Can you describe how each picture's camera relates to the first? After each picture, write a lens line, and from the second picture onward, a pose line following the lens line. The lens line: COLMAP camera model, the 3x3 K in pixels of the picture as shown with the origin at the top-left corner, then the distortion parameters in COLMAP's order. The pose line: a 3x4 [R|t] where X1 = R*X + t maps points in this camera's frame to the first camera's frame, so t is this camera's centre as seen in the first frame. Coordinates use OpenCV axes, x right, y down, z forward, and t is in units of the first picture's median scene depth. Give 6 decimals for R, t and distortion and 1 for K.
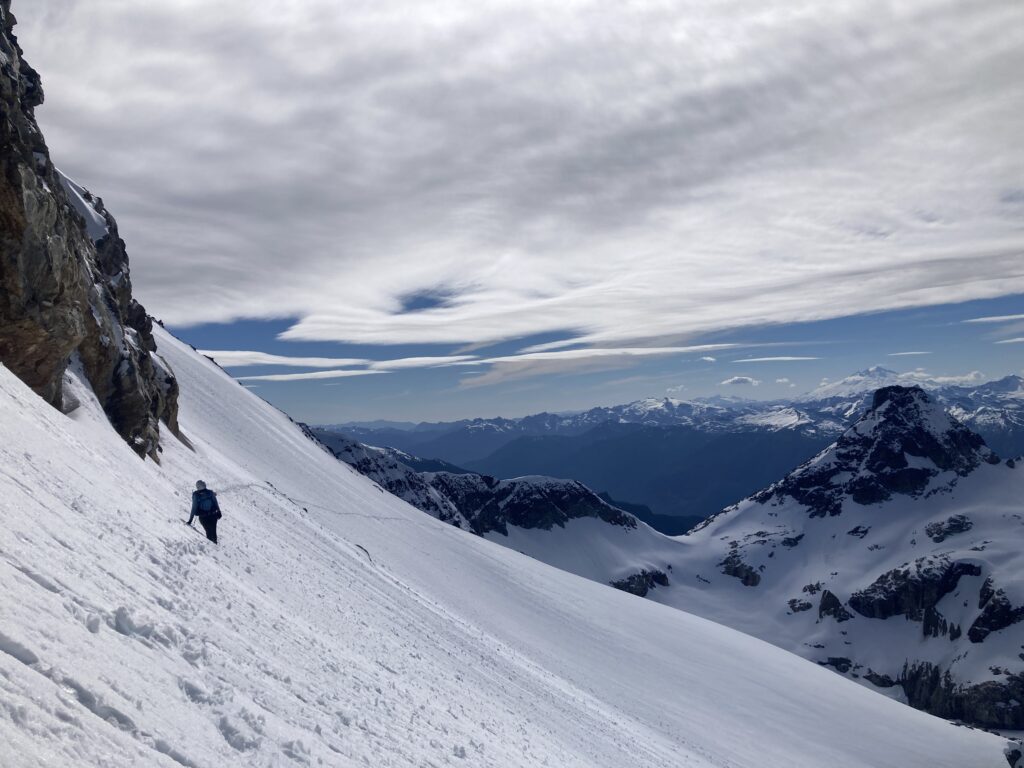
lens RADIAL K [[823.2, 0, 512.0], [0, 823.2, 384.0], [0, 0, 1]] dist [0.012179, 0.002715]
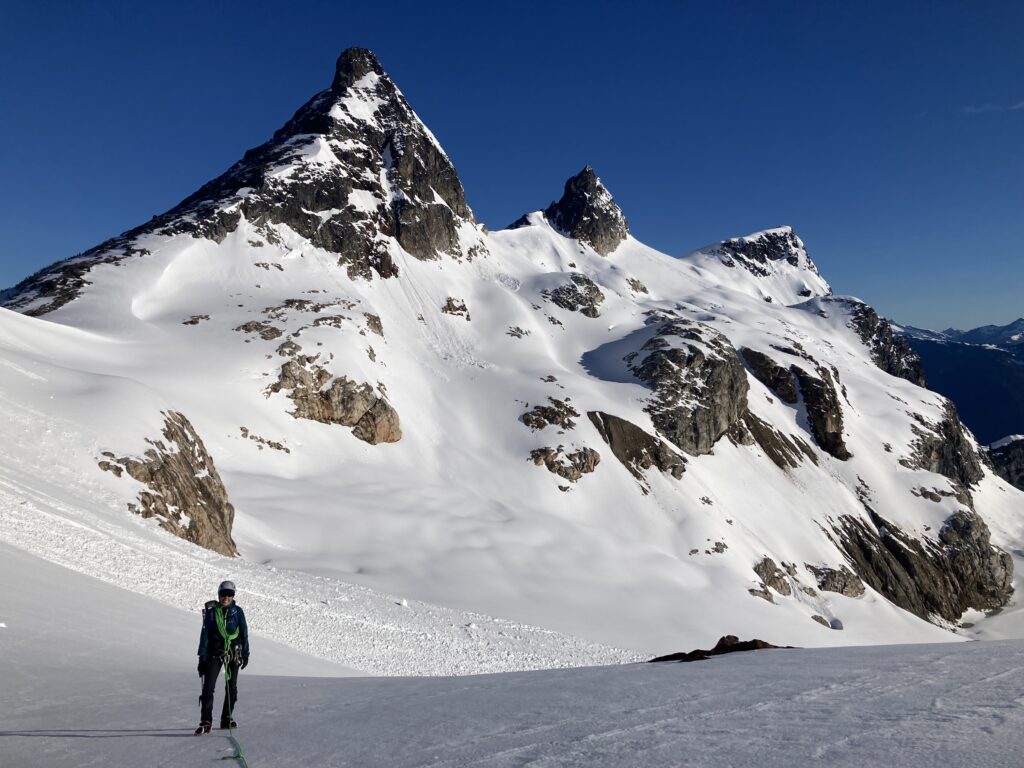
lens RADIAL K [[823.2, 0, 512.0], [0, 823.2, 384.0], [0, 0, 1]] dist [0.012179, 0.002715]
pose [[0.297586, -0.019450, 0.954497, 0.009287], [-0.030076, 0.999105, 0.029736, 0.208173], [-0.954221, -0.037556, 0.296735, 0.847666]]
